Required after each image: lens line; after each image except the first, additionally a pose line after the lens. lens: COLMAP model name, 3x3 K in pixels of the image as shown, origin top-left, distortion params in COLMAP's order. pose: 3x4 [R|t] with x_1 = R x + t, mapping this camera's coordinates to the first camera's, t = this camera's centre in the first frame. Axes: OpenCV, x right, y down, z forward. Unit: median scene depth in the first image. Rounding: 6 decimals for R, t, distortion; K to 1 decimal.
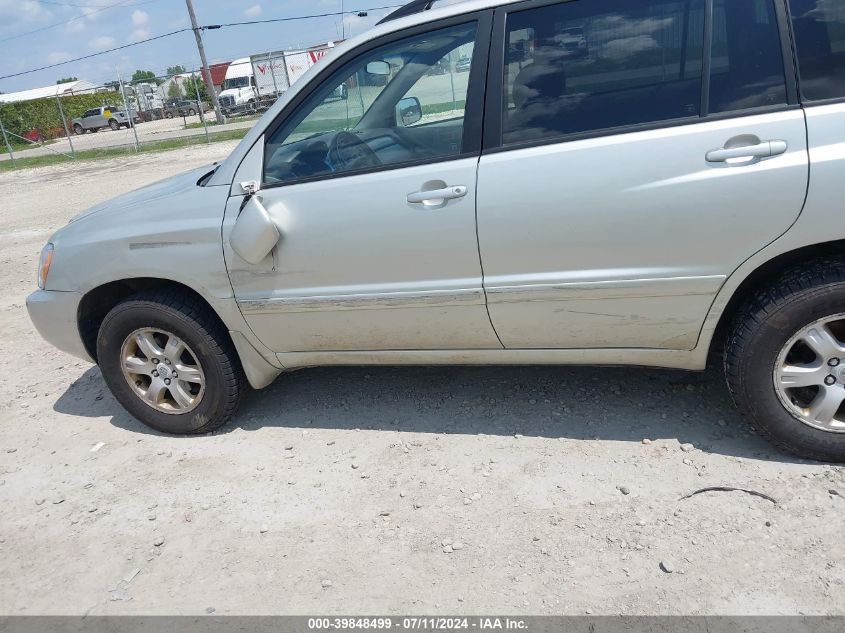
lens RADIAL K [[676.6, 0, 419.6], [0, 676.6, 325.0], [0, 0, 1]] dist [0.020560, -0.026983]
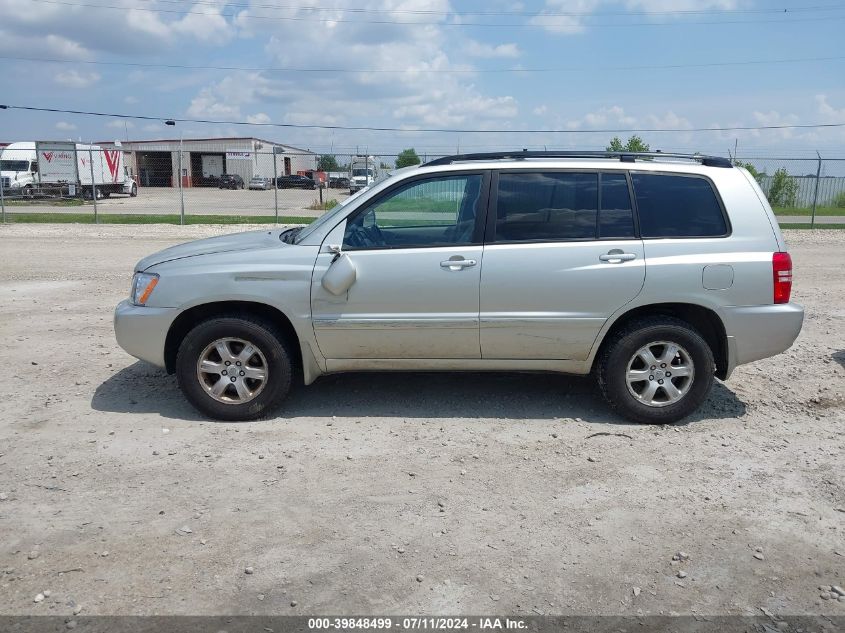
lens RADIAL K [[676.6, 0, 424.4], [0, 676.6, 311.4], [0, 0, 1]] dist [0.020560, -0.026983]
pose [[0.942922, 0.090089, 0.320598, -0.550202], [-0.026715, 0.980073, -0.196831, 0.250859], [-0.331942, 0.177031, 0.926539, -0.523041]]
